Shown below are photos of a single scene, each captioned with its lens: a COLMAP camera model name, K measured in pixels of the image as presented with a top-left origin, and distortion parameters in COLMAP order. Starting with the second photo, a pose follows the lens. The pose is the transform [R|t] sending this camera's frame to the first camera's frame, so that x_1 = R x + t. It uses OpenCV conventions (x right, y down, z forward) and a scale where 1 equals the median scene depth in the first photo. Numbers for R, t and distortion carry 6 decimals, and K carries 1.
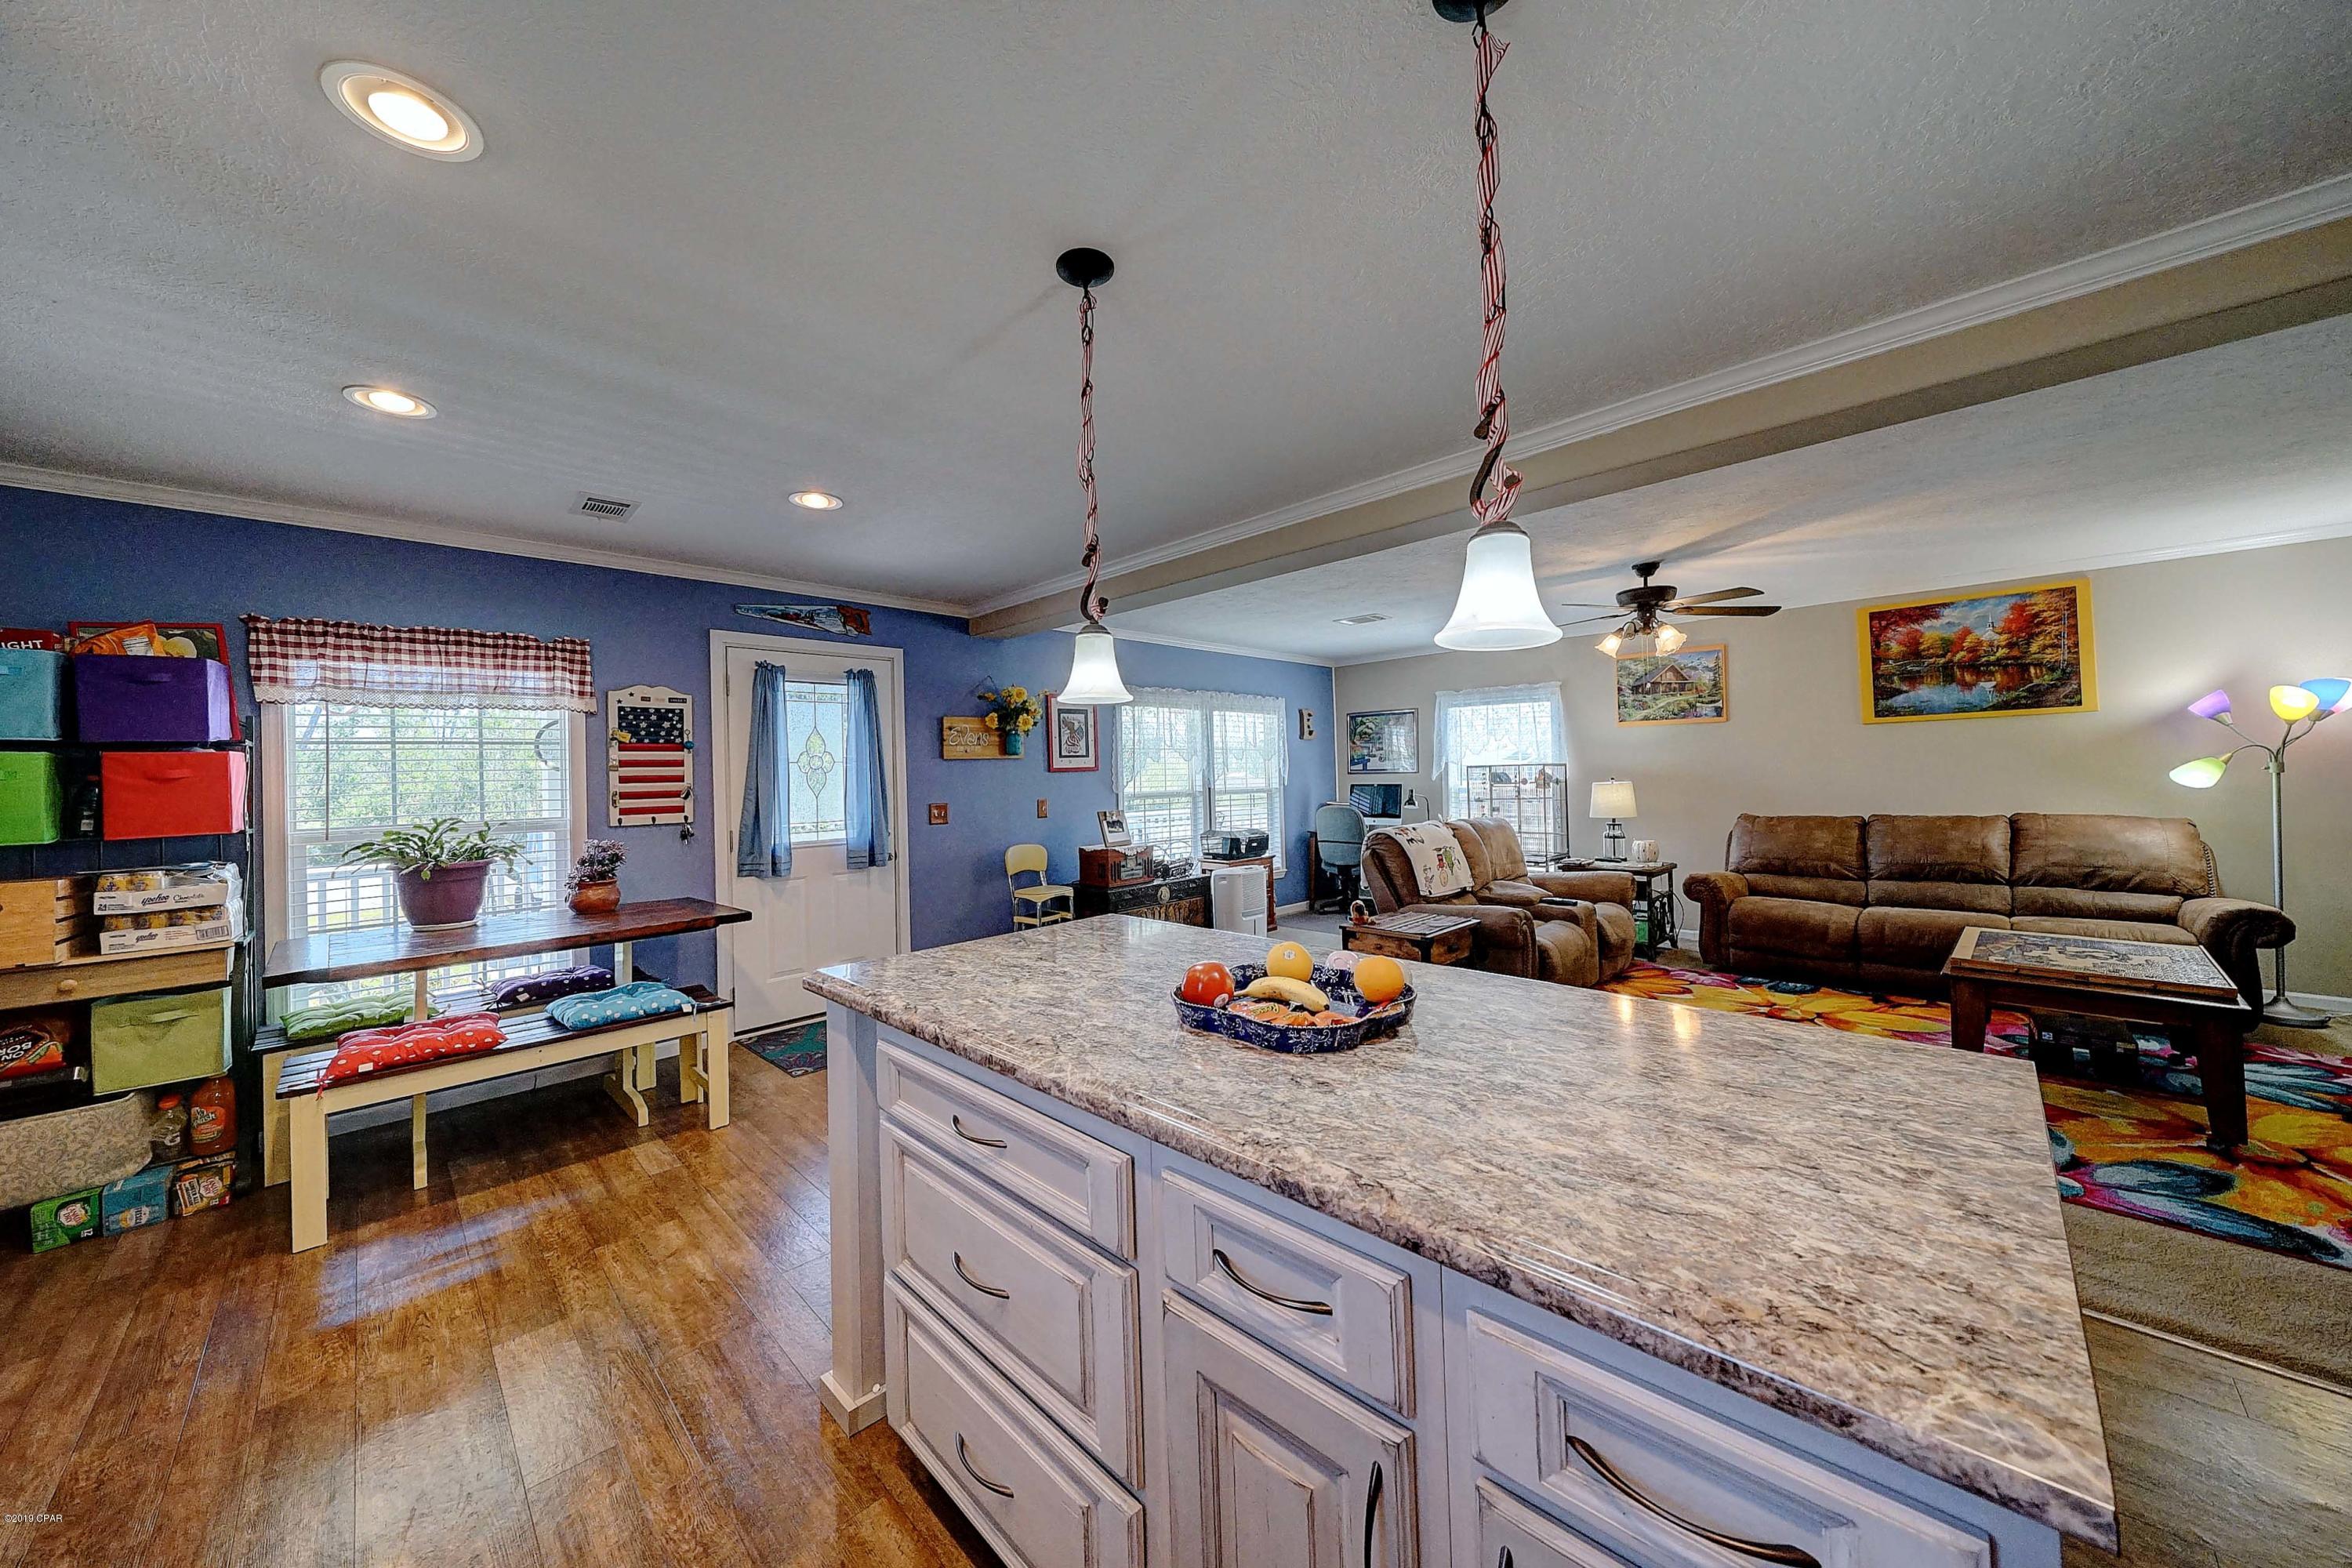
lens RADIAL K [[804.6, 0, 1155.6], [0, 804.6, 764.8], [0, 0, 1]] dist [0.003404, -0.000978]
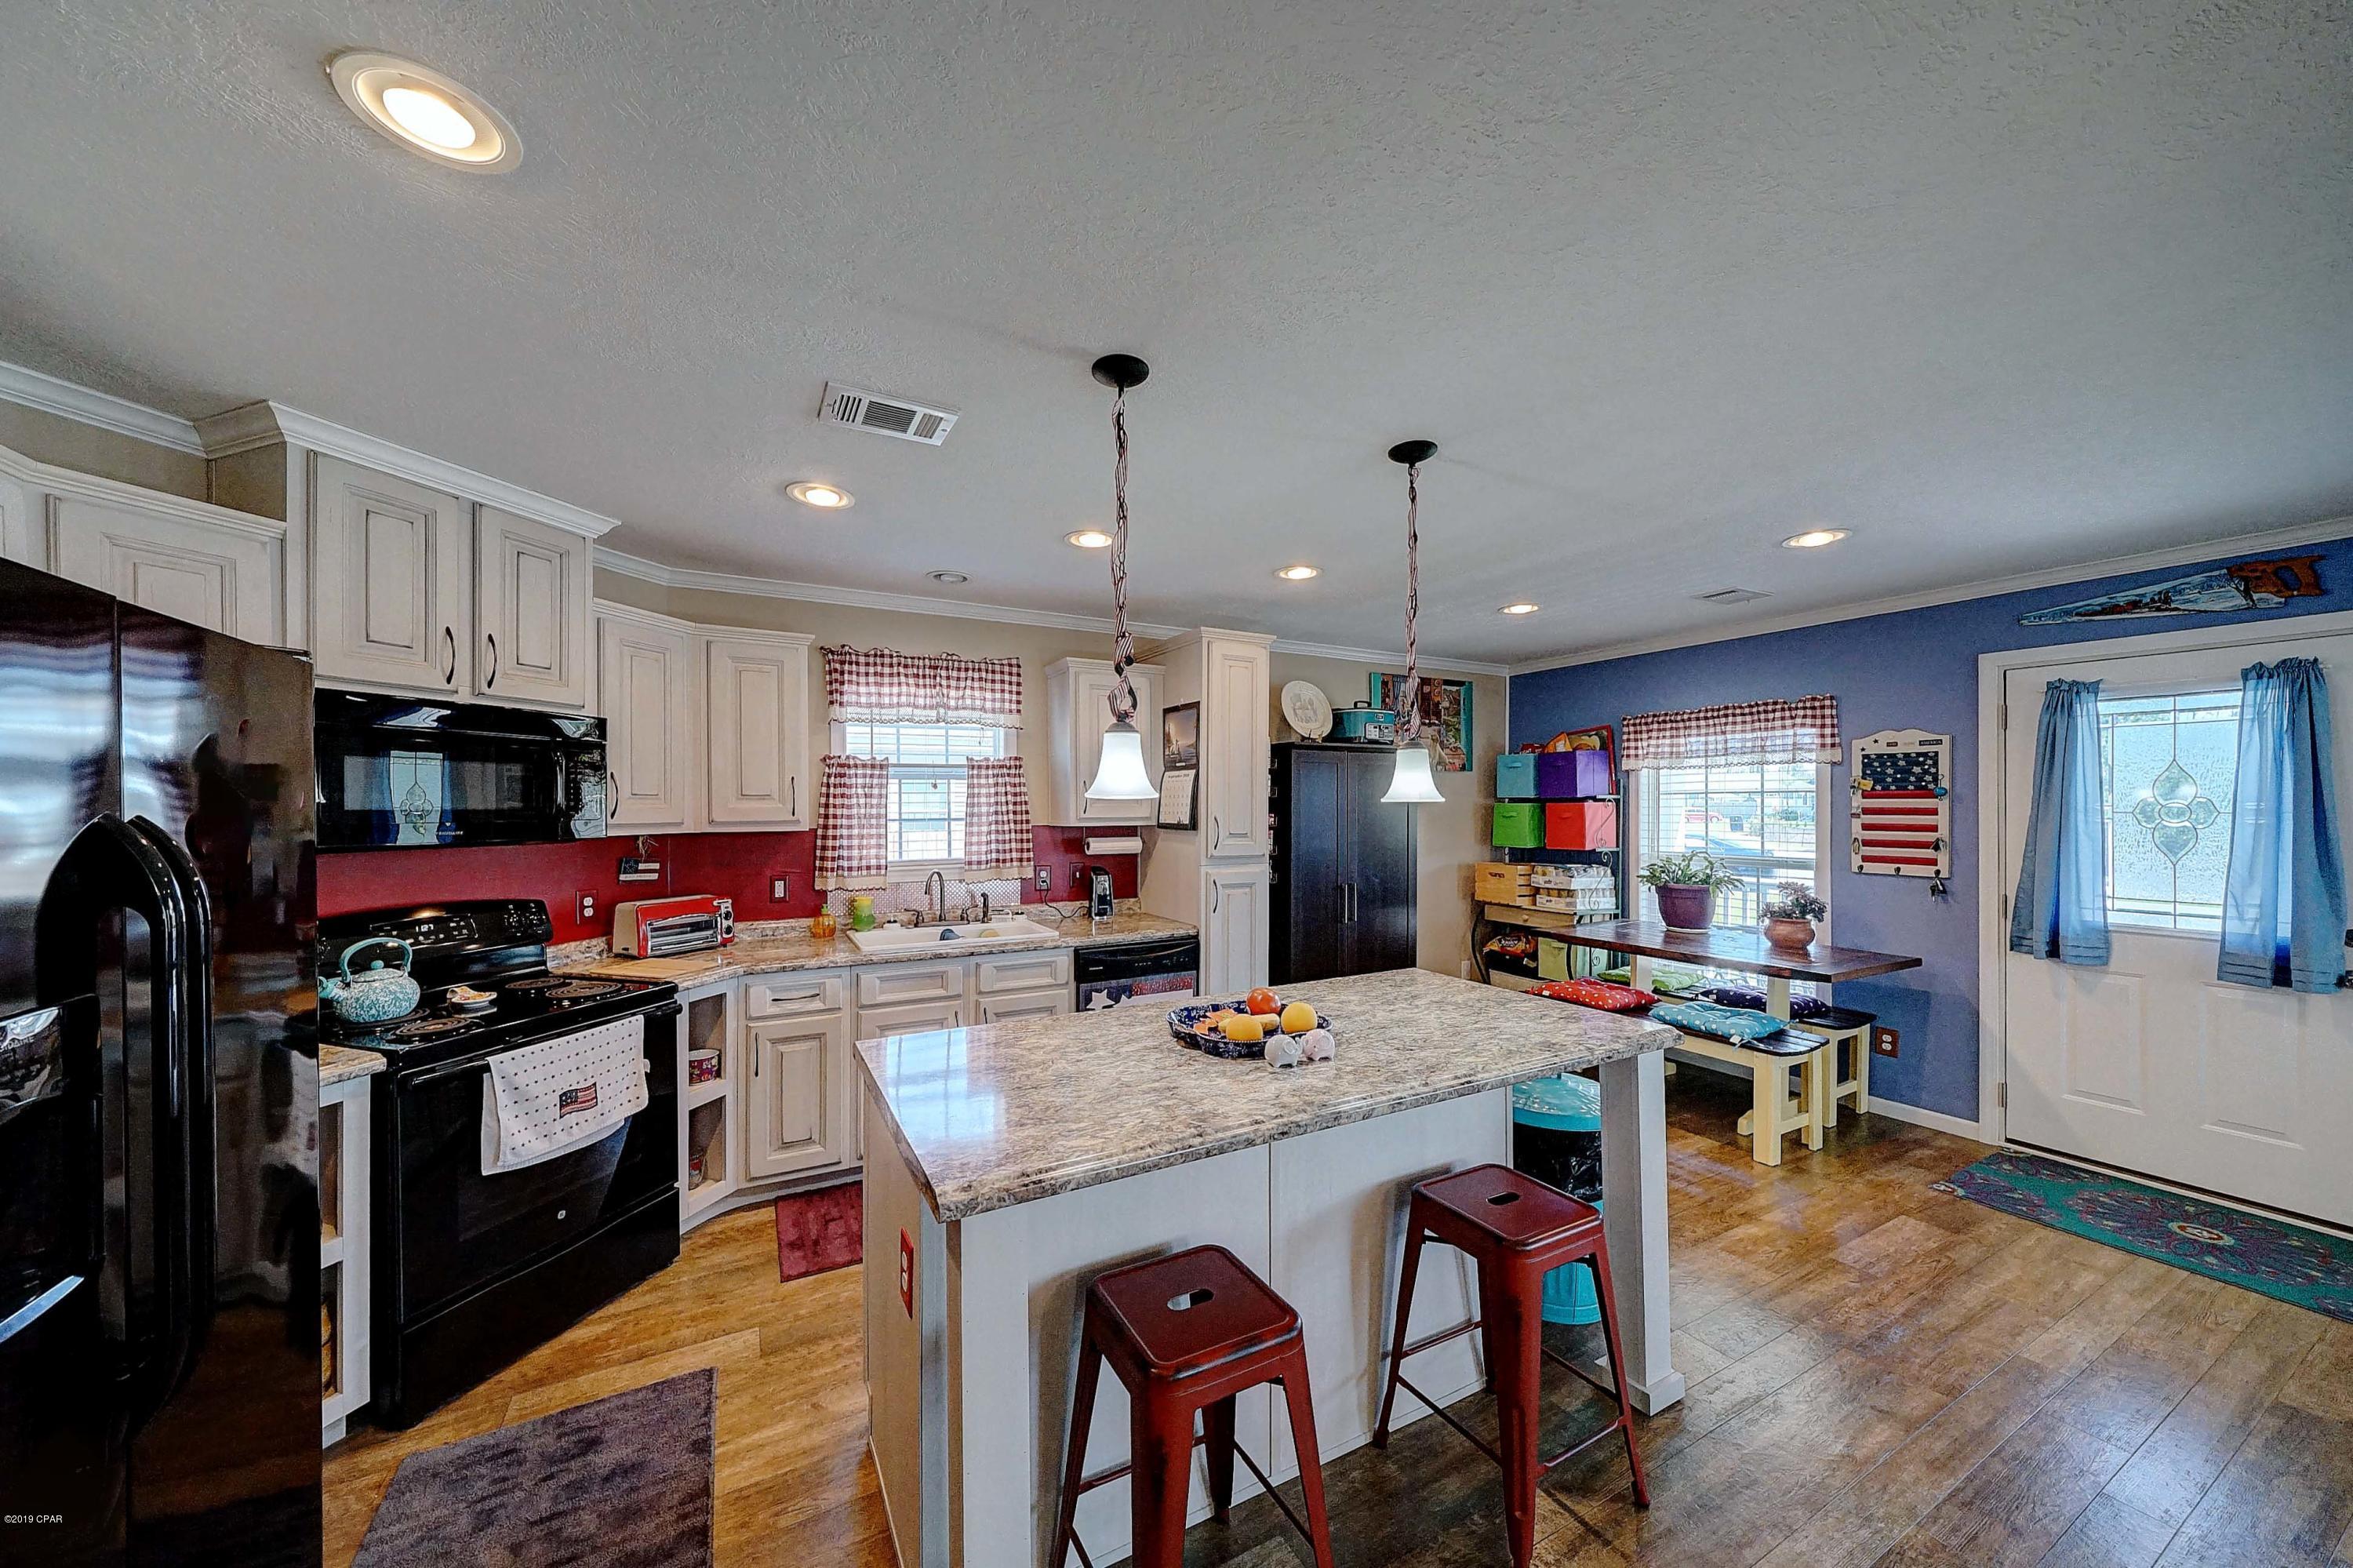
lens RADIAL K [[805.0, 0, 1157.7], [0, 805.0, 803.5], [0, 0, 1]] dist [0.003404, -0.000978]
pose [[-0.283563, 0.023974, -0.958654, 0.557046], [0.020751, 0.999607, 0.018860, -0.048328], [0.958729, -0.014544, -0.283949, 0.439554]]
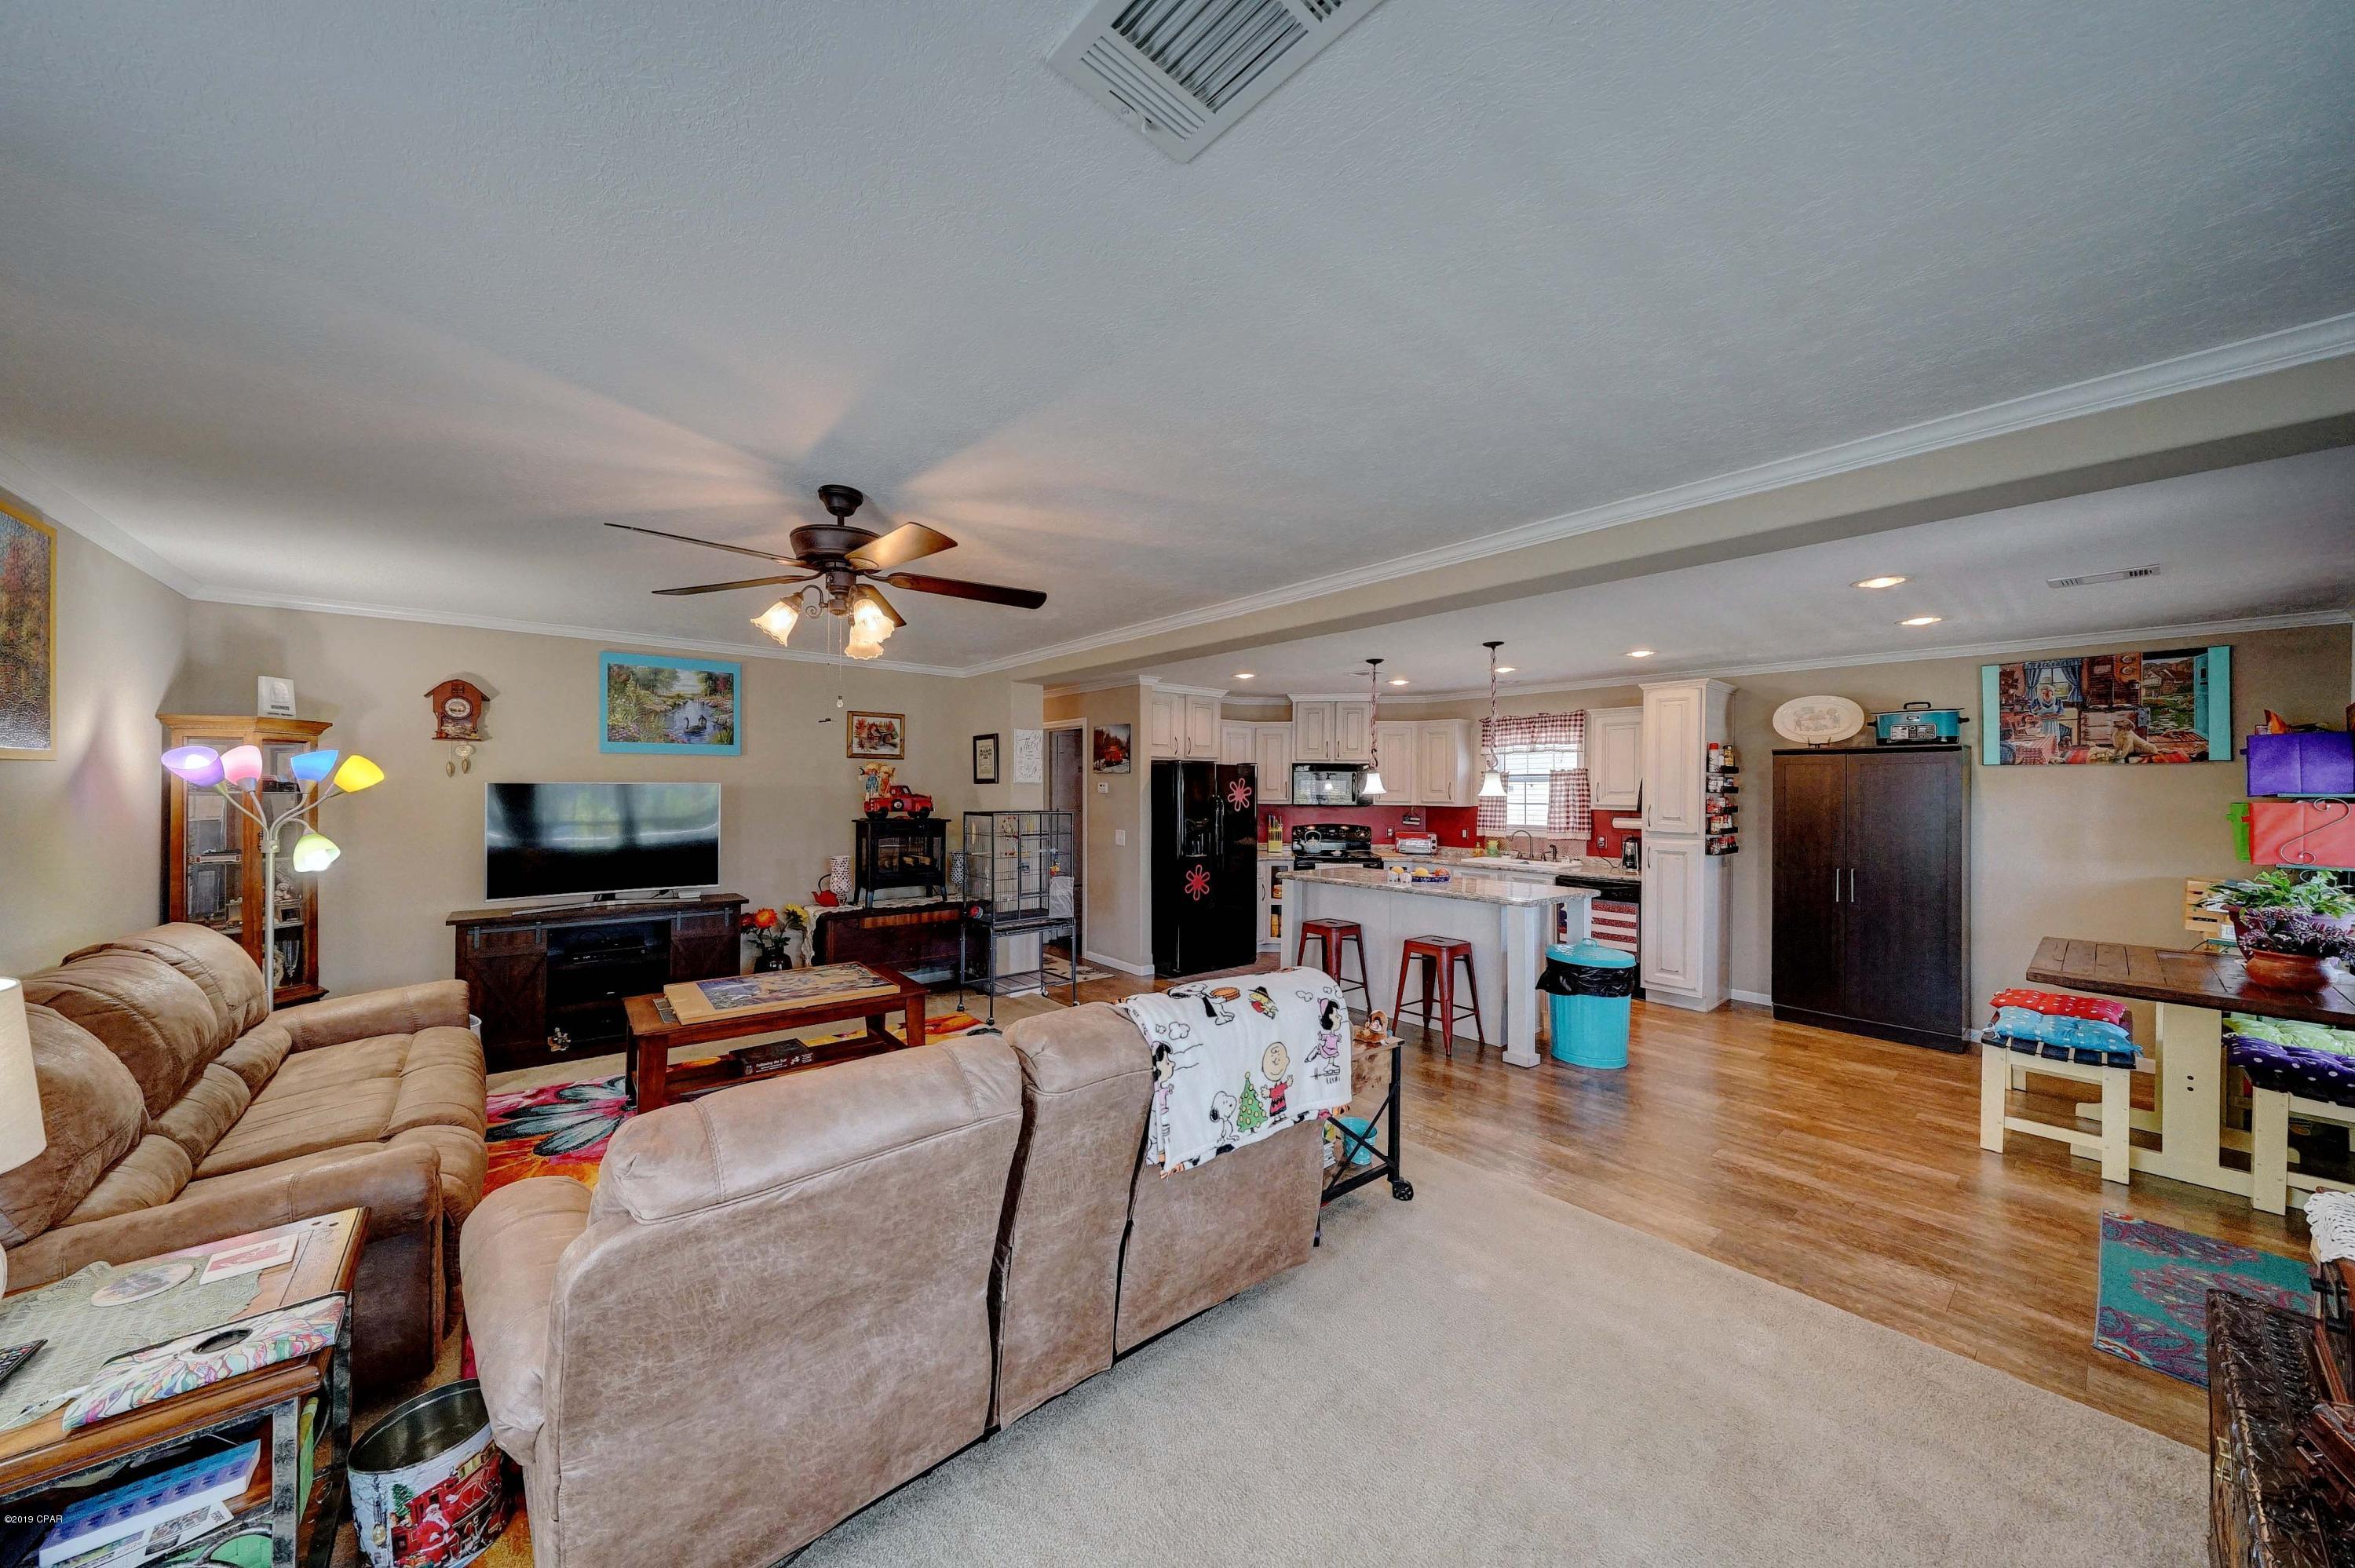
lens RADIAL K [[805.5, 0, 1181.9], [0, 805.5, 787.5], [0, 0, 1]] dist [0.003404, -0.000978]
pose [[-0.998955, 0.019775, 0.041213, 0.380387], [0.019277, 0.999737, -0.012450, -0.044321], [-0.041449, -0.011643, -0.999073, 2.049904]]
